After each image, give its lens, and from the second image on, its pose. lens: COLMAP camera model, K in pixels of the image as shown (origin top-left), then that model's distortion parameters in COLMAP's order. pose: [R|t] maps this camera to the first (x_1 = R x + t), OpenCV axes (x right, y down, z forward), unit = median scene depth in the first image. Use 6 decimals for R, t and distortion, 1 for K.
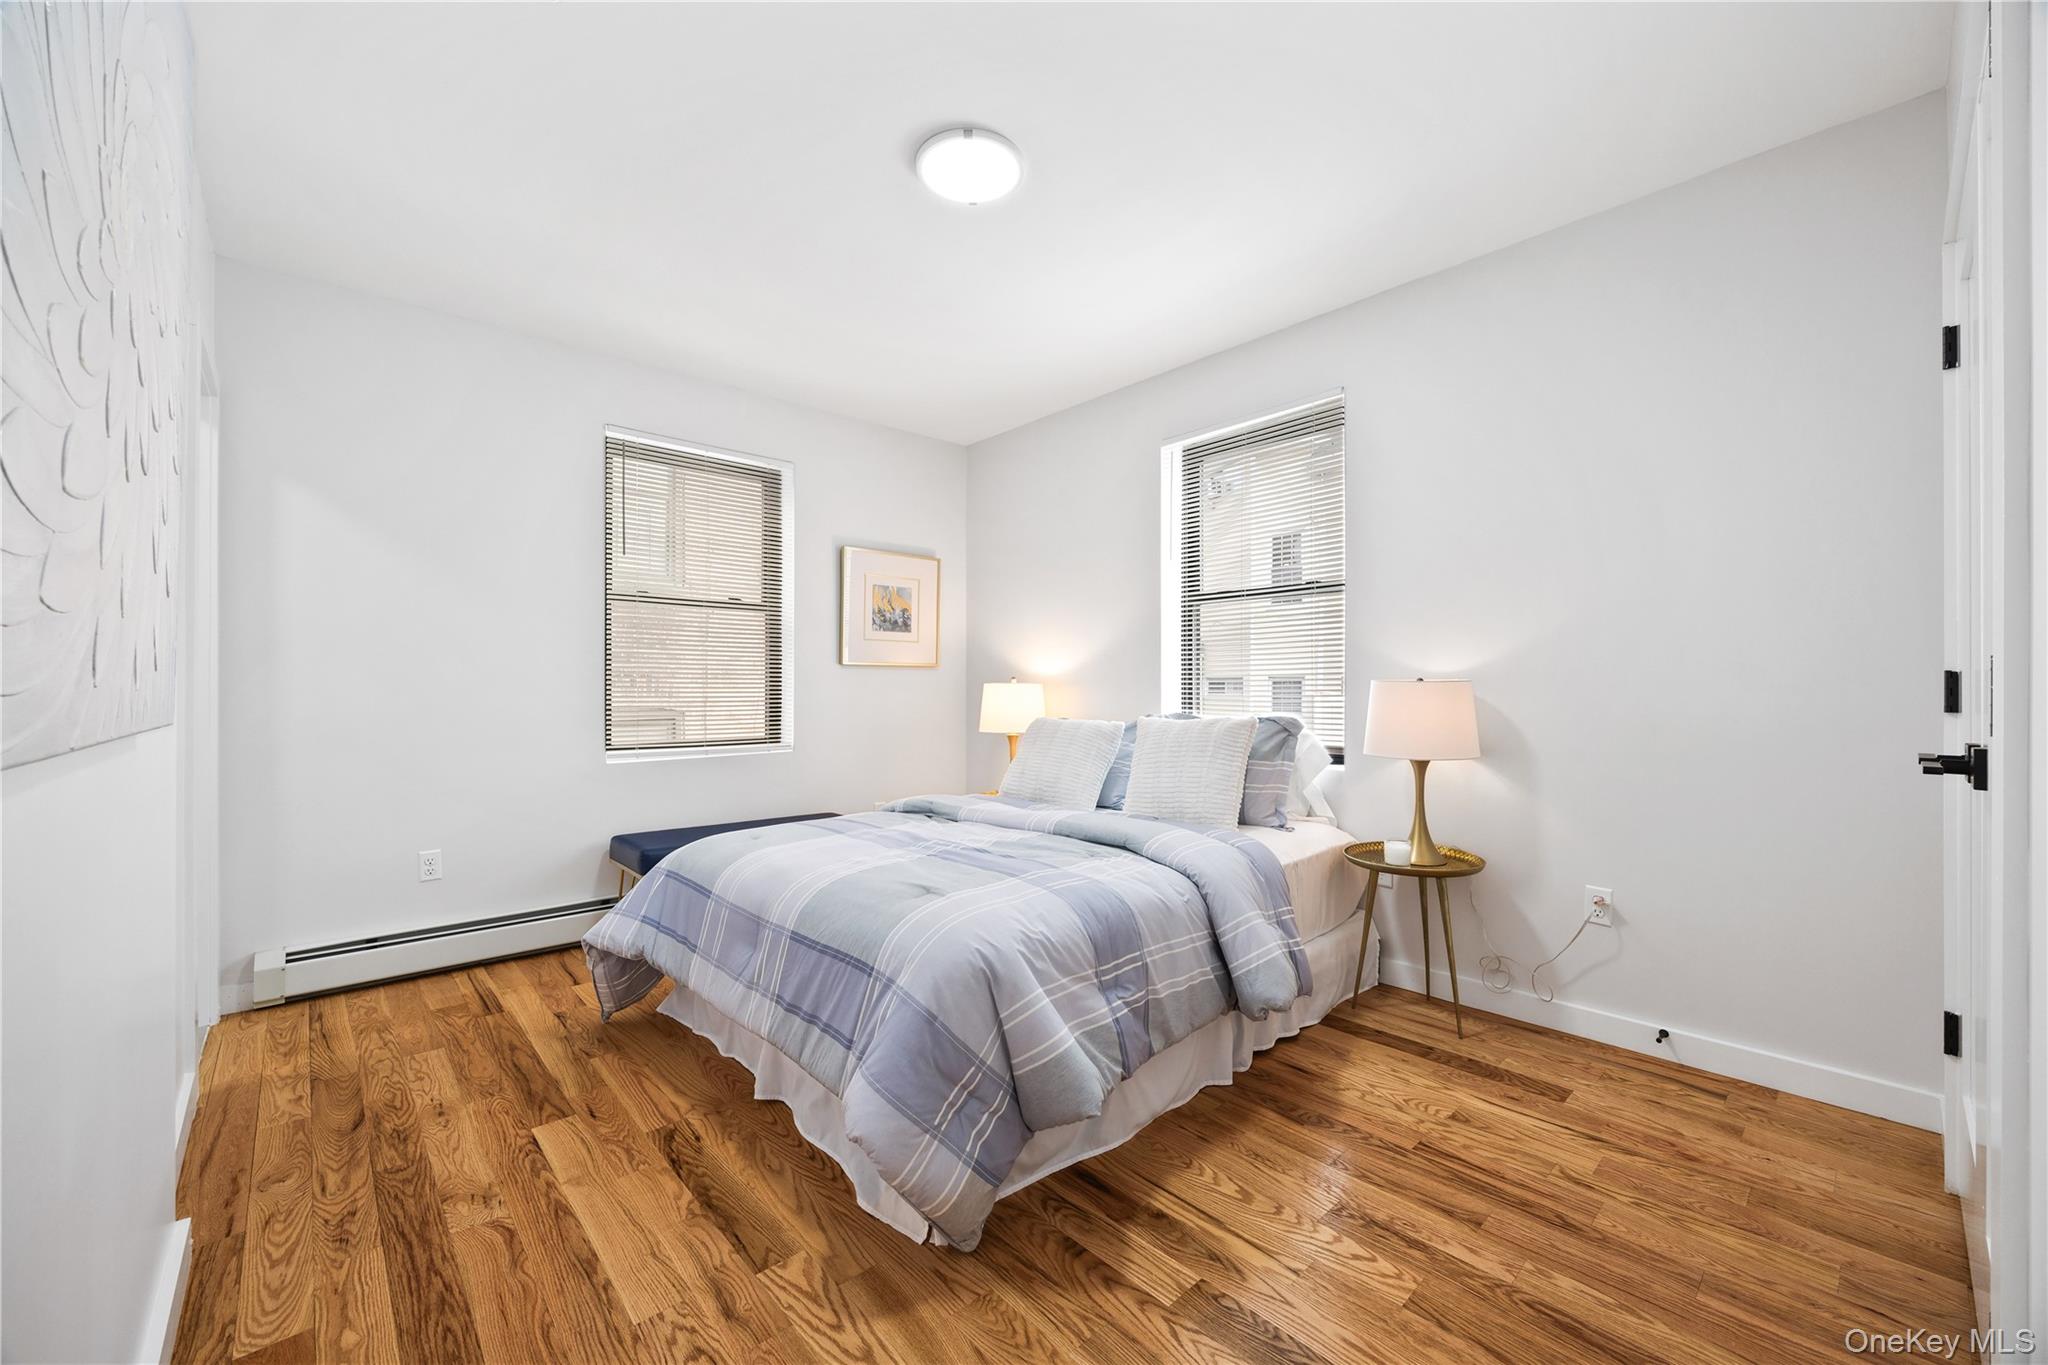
lens RADIAL K [[792.4, 0, 1022.8], [0, 792.4, 676.1], [0, 0, 1]] dist [0.001413, -0.000016]
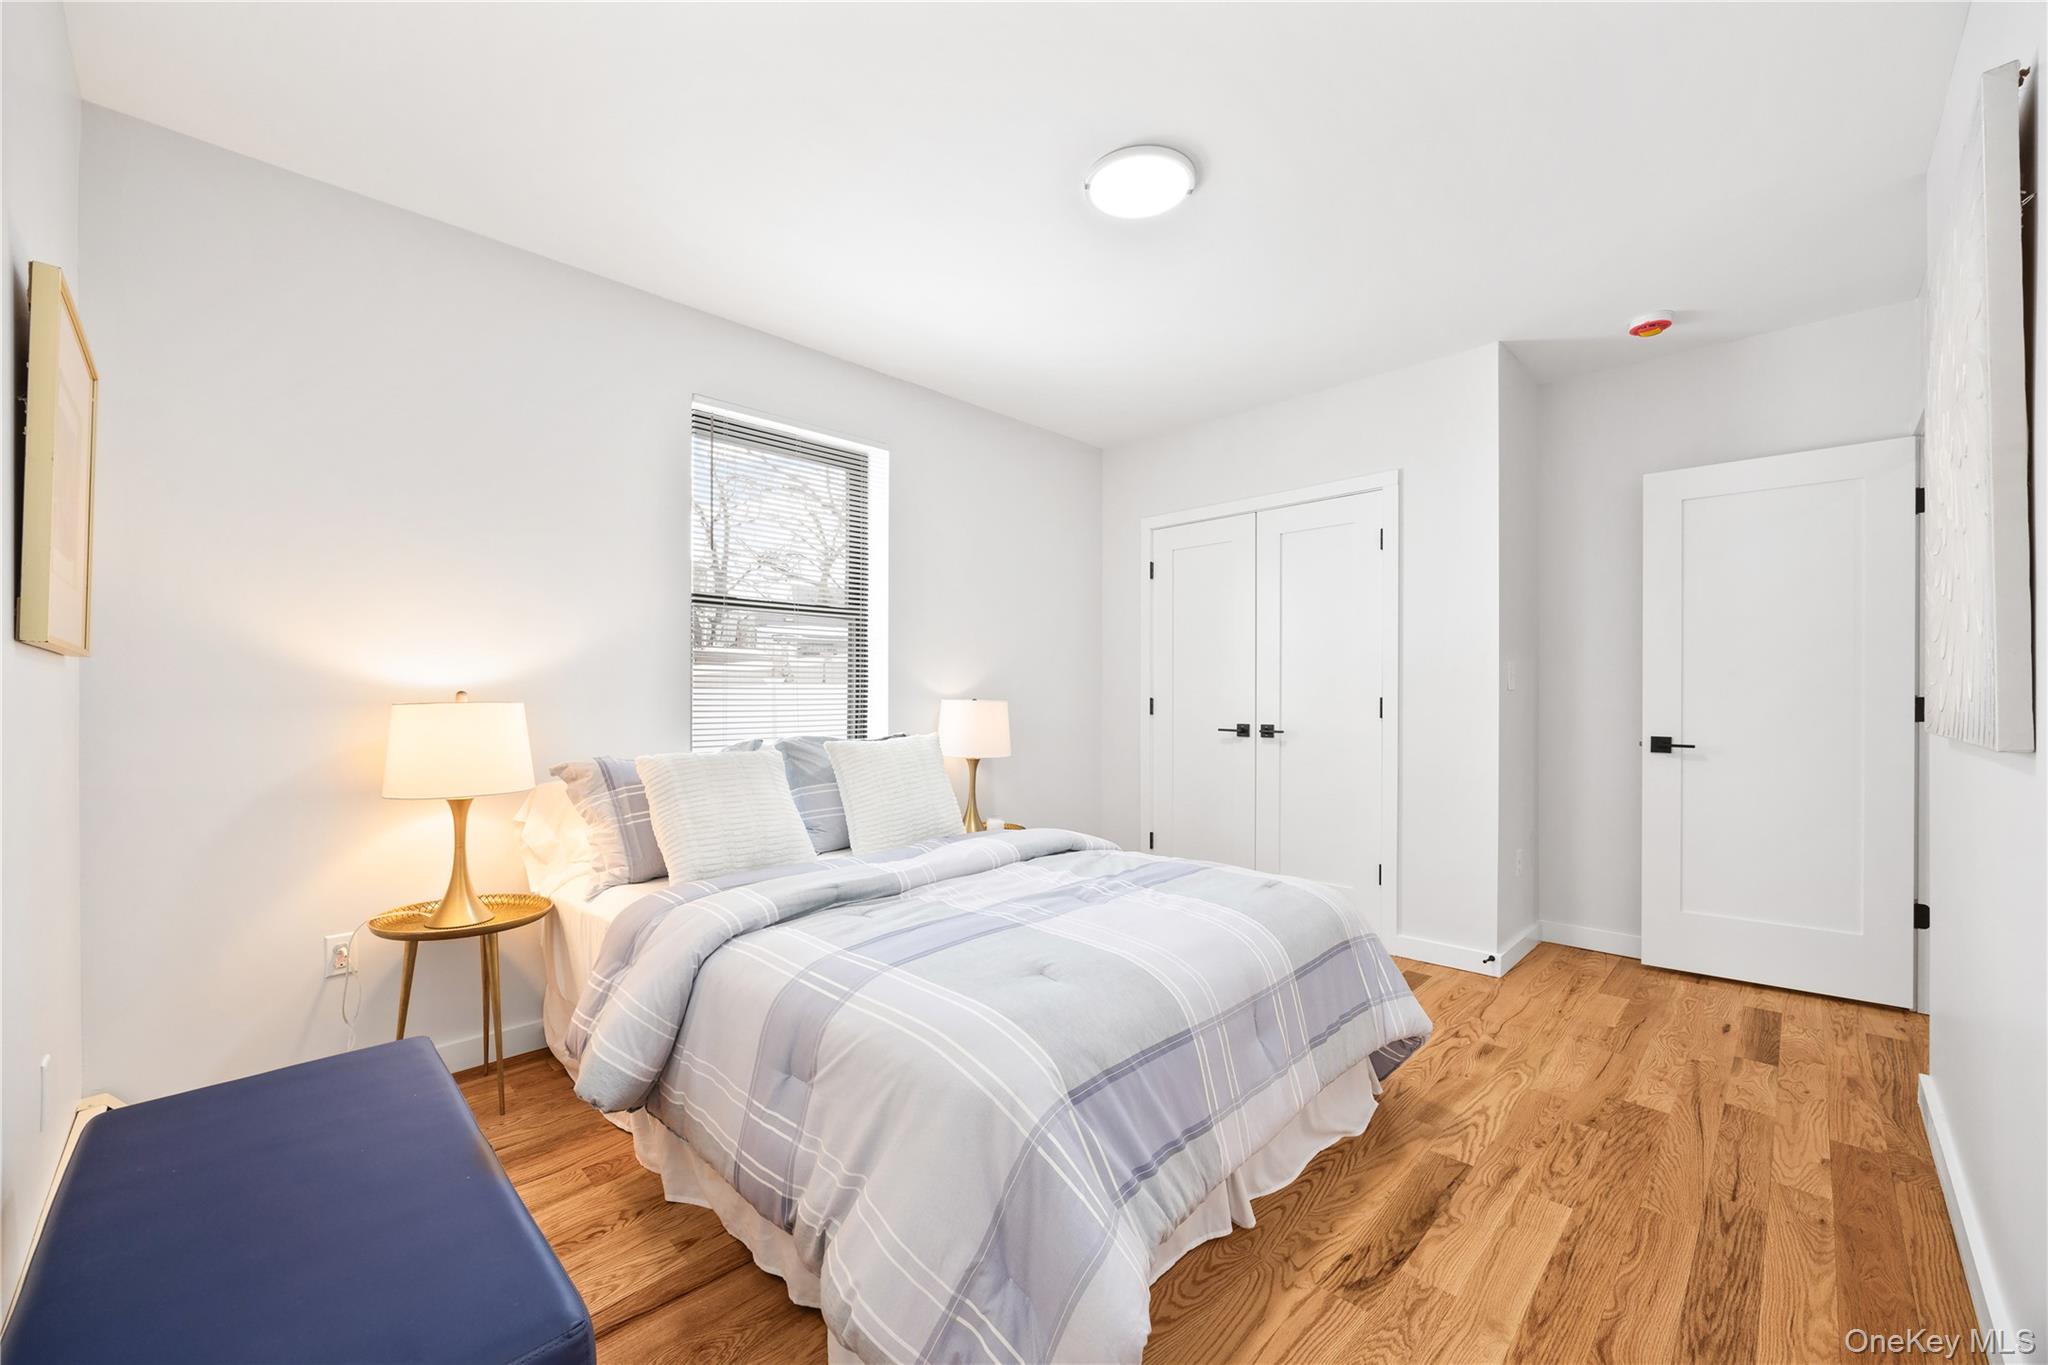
lens RADIAL K [[792.4, 0, 1026.3], [0, 792.4, 700.1], [0, 0, 1]] dist [0.001413, -0.000016]
pose [[-0.052639, 0.005150, 0.998600, -1.358224], [-0.010363, 0.999930, -0.005703, 0.013873], [-0.998560, -0.010649, -0.052582, 1.541839]]
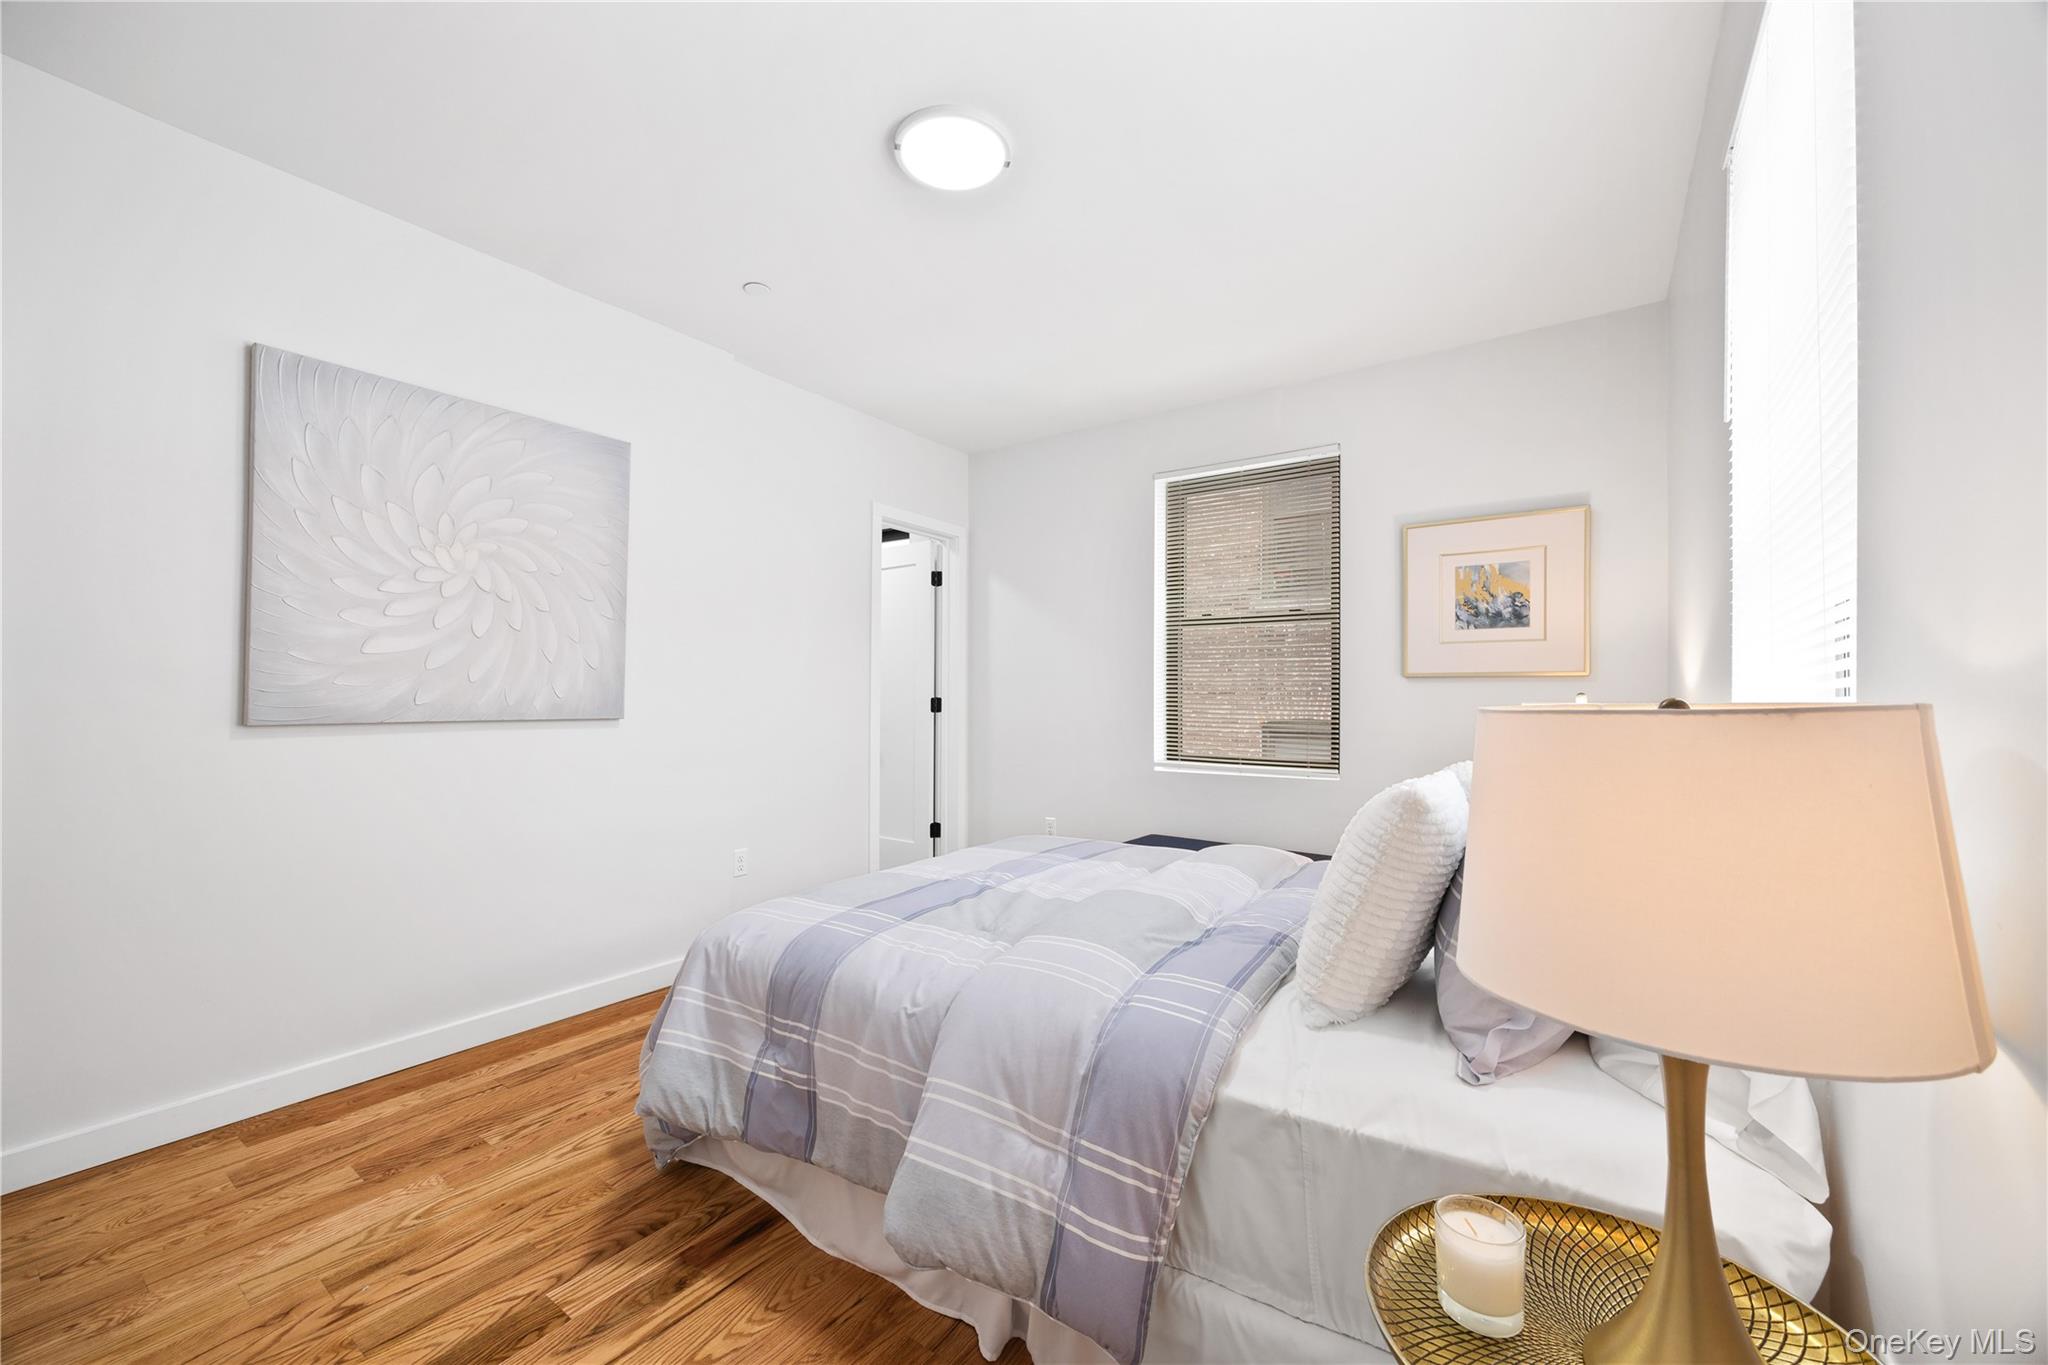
lens RADIAL K [[792.4, 0, 1024.4], [0, 792.4, 690.9], [0, 0, 1]] dist [0.001413, -0.000016]
pose [[0.220664, -0.006304, -0.975330, 1.109220], [0.007879, 0.999958, -0.004680, -0.001655], [0.975318, -0.006652, 0.220704, 1.135457]]
